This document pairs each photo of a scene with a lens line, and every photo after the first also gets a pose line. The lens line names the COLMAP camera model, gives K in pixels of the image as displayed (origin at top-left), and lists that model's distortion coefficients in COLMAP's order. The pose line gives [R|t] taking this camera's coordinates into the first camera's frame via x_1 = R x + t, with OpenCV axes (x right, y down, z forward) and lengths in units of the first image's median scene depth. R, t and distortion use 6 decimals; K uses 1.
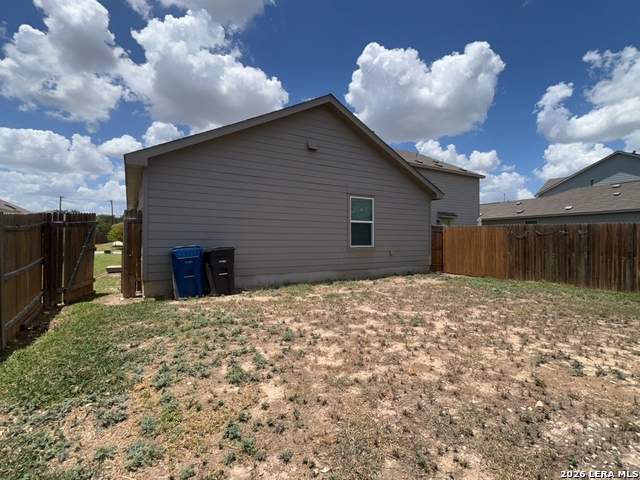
lens RADIAL K [[301.3, 0, 320.0], [0, 301.3, 240.0], [0, 0, 1]] dist [0.000157, 0.000008]
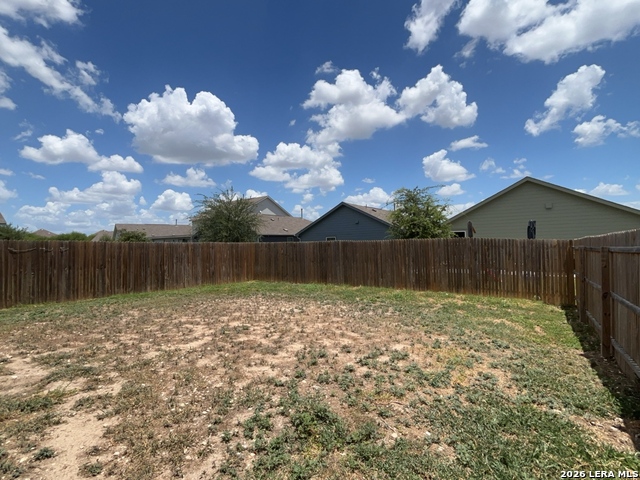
lens RADIAL K [[301.3, 0, 320.0], [0, 301.3, 240.0], [0, 0, 1]] dist [0.000157, 0.000008]
pose [[-0.394203, 0.025779, 0.918662, -0.459043], [0.017633, 0.999635, -0.020485, -0.020774], [-0.918854, 0.008124, -0.394514, 0.607459]]
